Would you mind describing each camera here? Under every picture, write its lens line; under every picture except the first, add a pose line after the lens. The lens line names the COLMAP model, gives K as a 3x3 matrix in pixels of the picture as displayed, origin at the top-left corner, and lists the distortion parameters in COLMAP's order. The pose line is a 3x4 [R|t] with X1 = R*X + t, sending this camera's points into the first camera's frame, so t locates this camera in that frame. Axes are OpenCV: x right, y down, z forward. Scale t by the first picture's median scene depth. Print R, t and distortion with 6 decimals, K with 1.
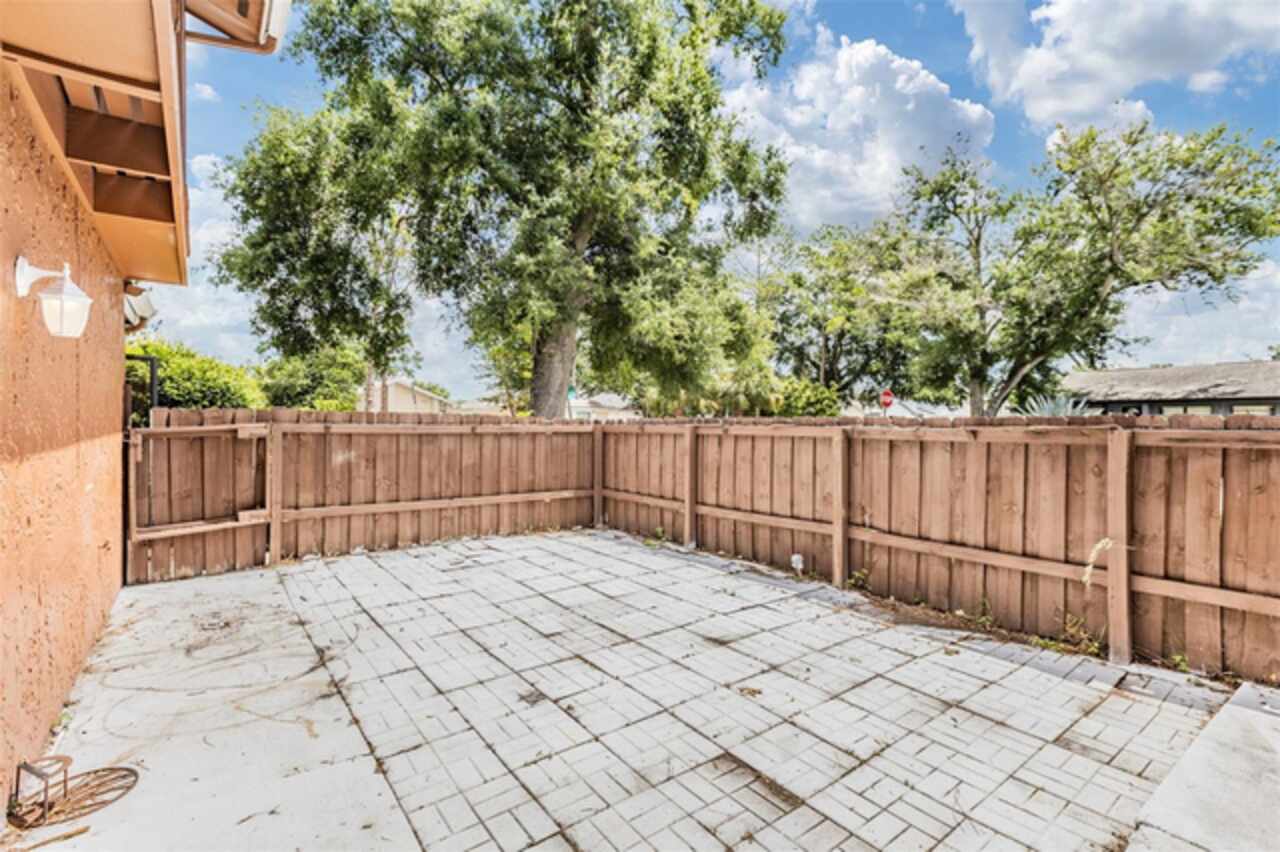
lens RADIAL K [[571.7, 0, 635.7], [0, 571.7, 423.3], [0, 0, 1]] dist [-0.001125, -0.000017]
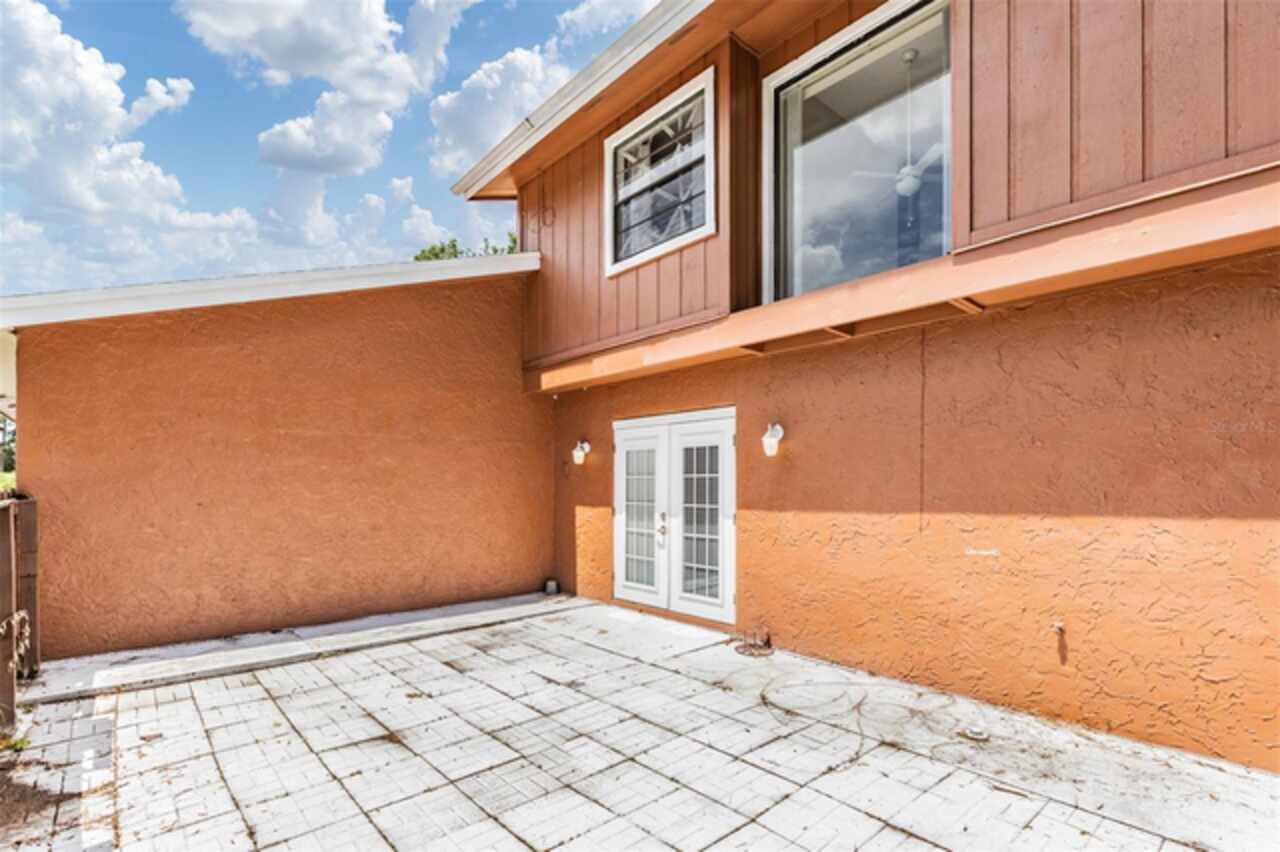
lens RADIAL K [[571.7, 0, 635.7], [0, 571.7, 423.3], [0, 0, 1]] dist [-0.001125, -0.000017]
pose [[-0.996443, -0.011885, -0.083432, -0.176389], [-0.002657, 0.993944, -0.109856, -0.019296], [0.084232, -0.109243, -0.990440, 2.177506]]
